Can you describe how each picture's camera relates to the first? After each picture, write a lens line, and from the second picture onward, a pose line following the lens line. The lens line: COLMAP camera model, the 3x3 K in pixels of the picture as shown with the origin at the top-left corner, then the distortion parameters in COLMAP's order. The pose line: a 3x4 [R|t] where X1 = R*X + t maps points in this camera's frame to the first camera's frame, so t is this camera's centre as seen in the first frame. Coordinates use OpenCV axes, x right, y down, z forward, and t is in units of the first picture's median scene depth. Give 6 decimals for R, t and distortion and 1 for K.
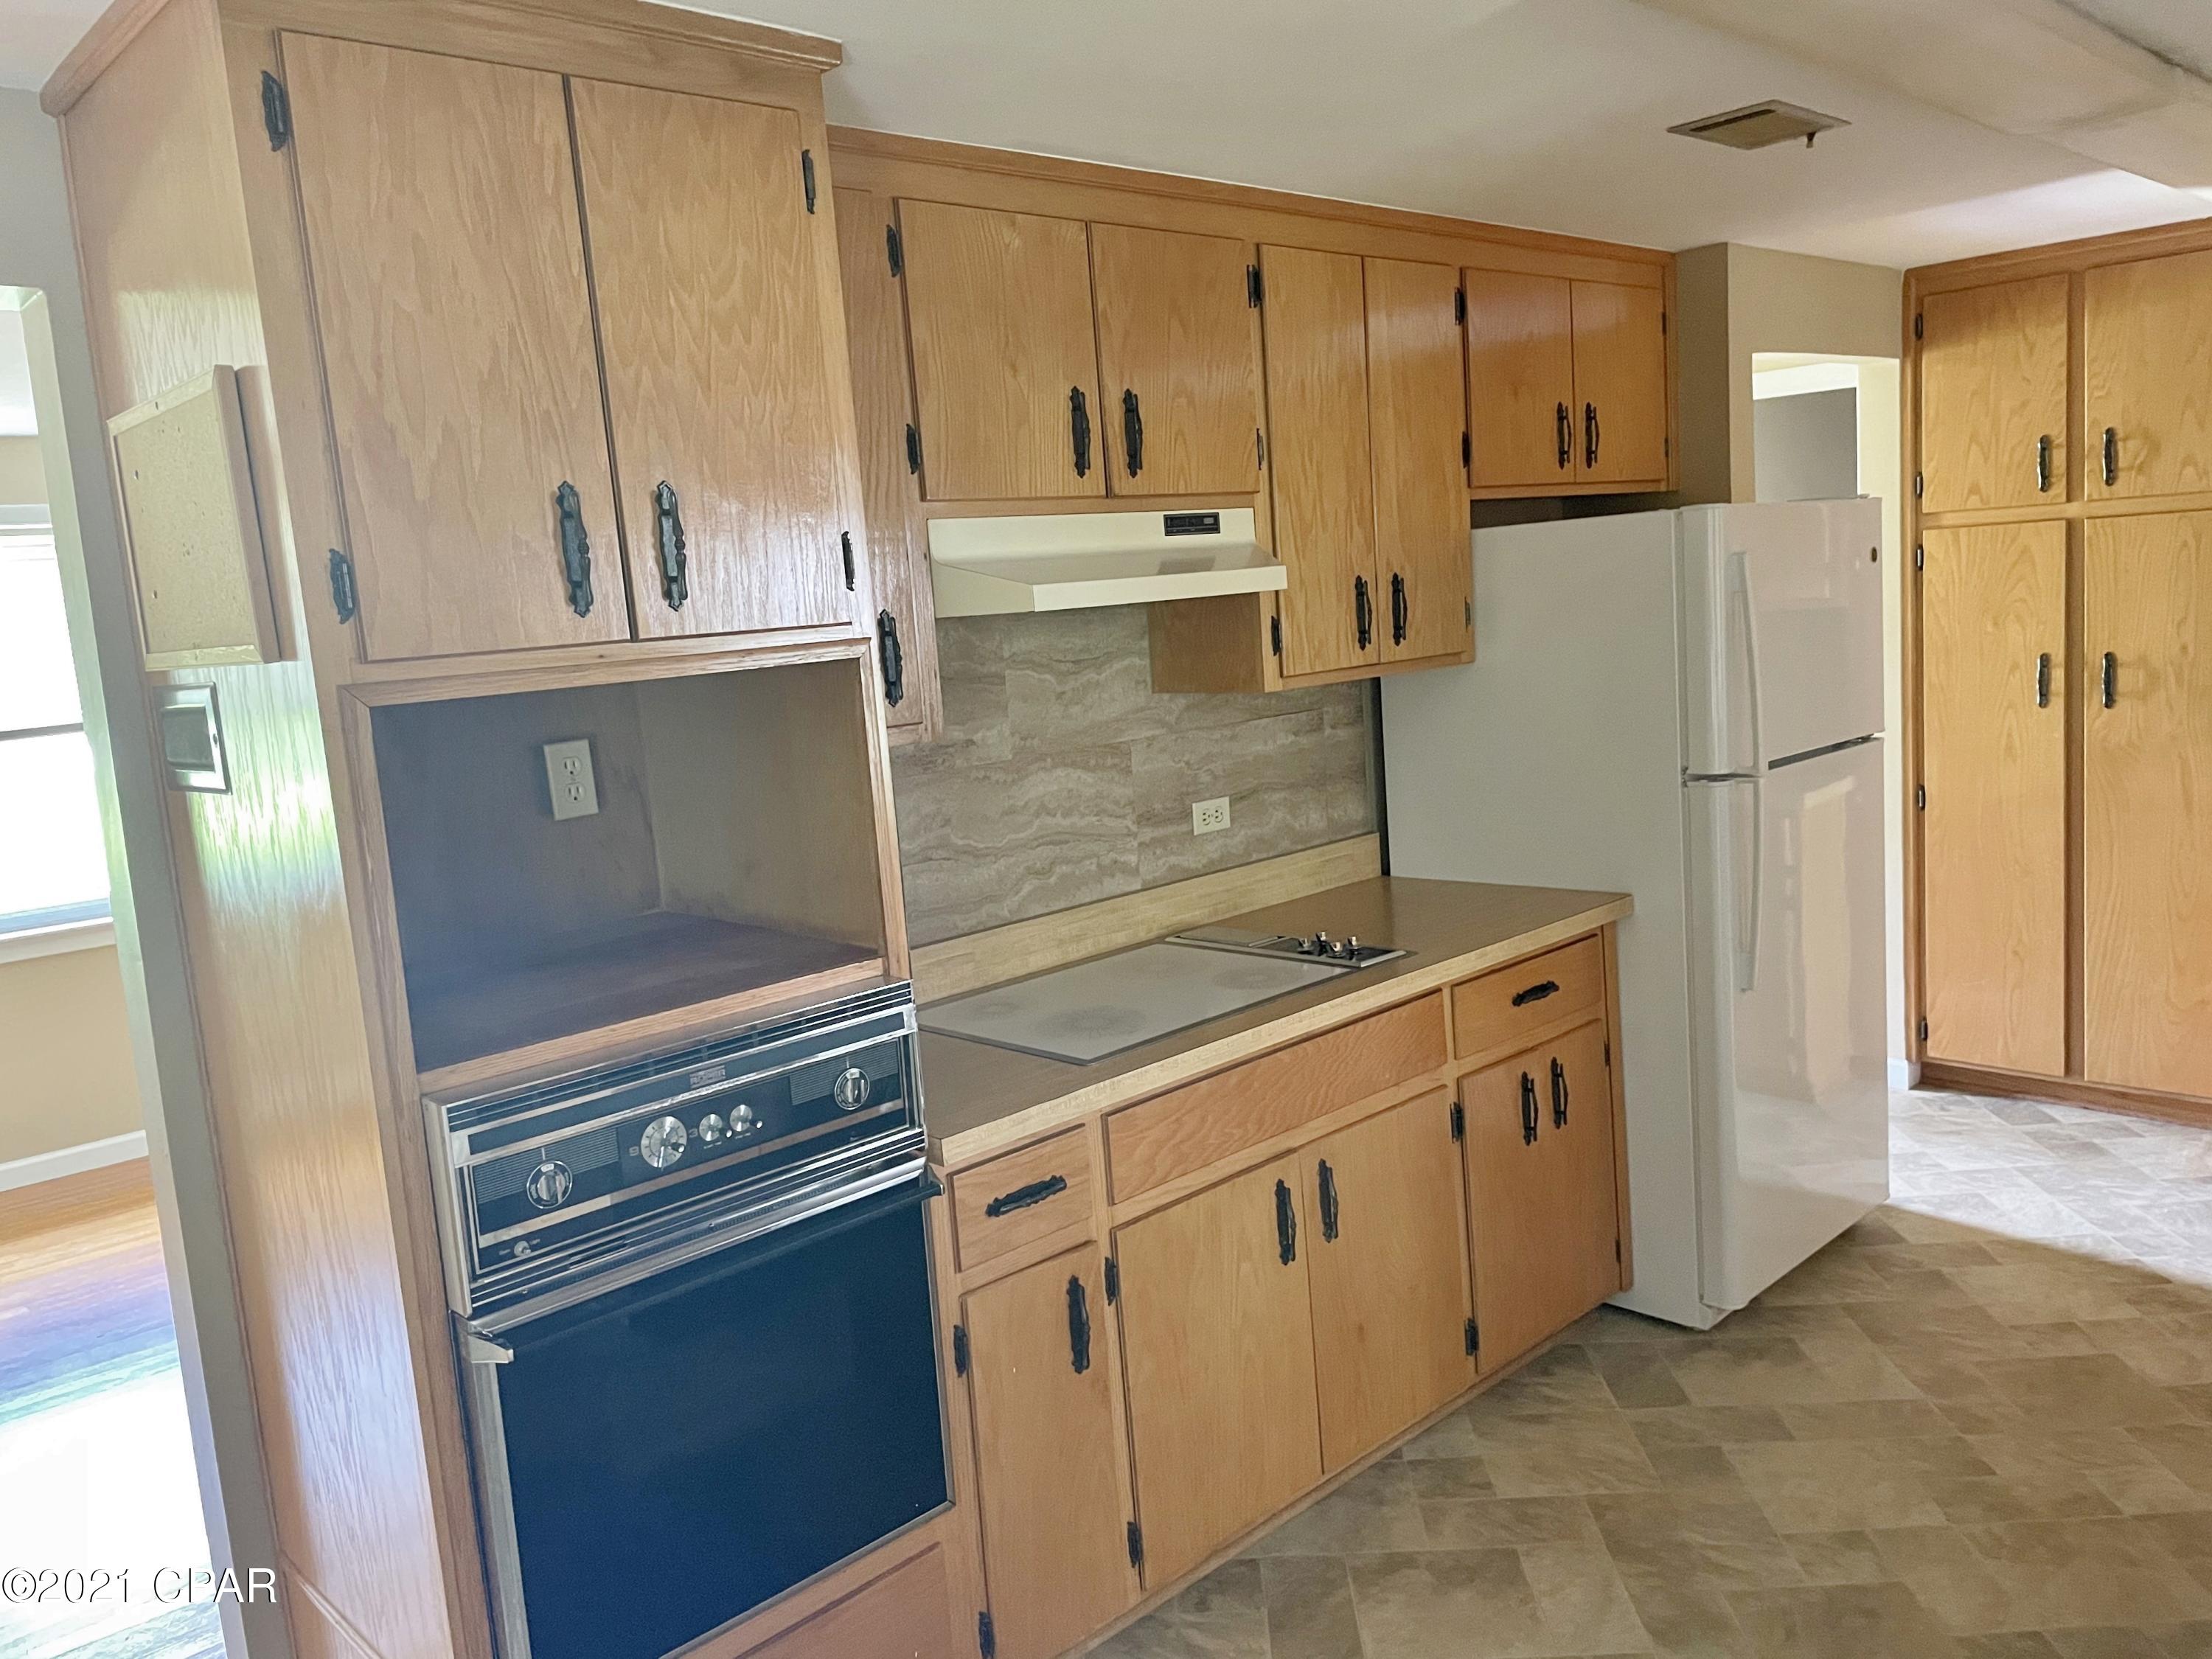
lens RADIAL K [[1681.8, 0, 1106.0], [0, 1681.8, 829.5], [0, 0, 1]] dist [0.104170, -0.161151]
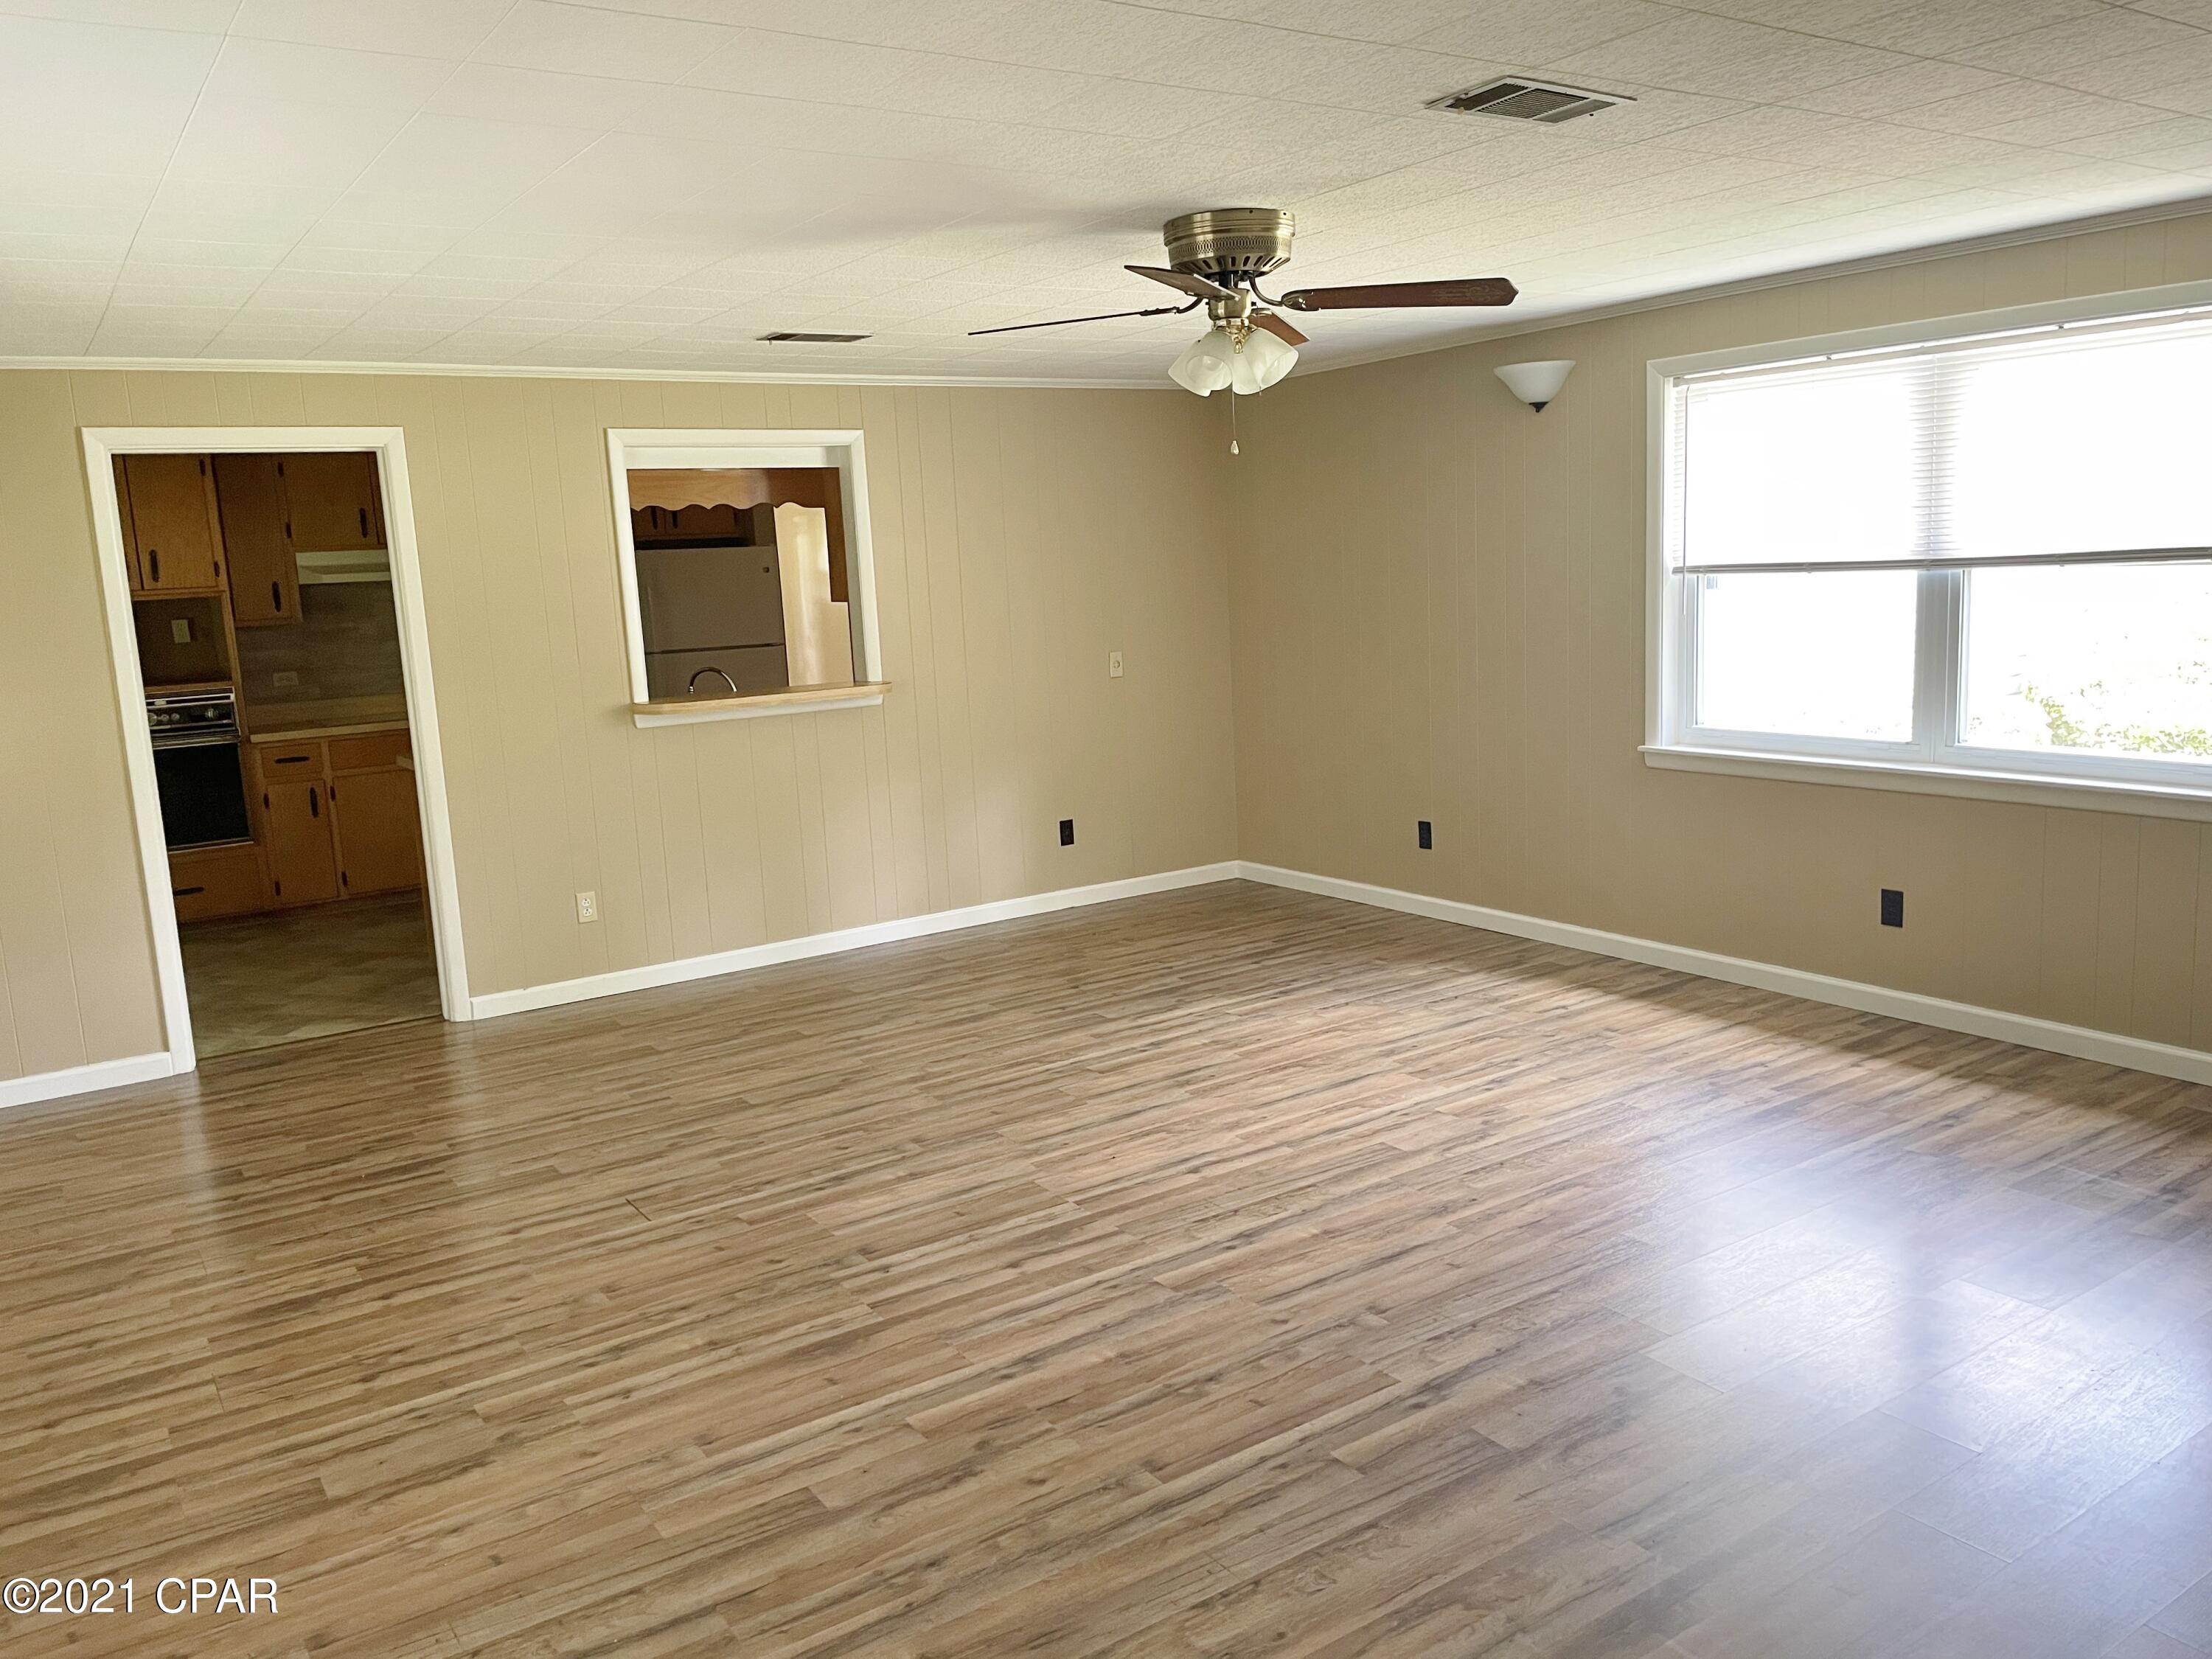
lens RADIAL K [[1681.8, 0, 1106.0], [0, 1681.8, 829.5], [0, 0, 1]] dist [0.104170, -0.161151]
pose [[0.985345, 0.056463, -0.160957, 2.032929], [-0.051474, 0.998061, 0.035001, 0.149127], [0.162621, -0.026203, 0.986341, -2.014520]]
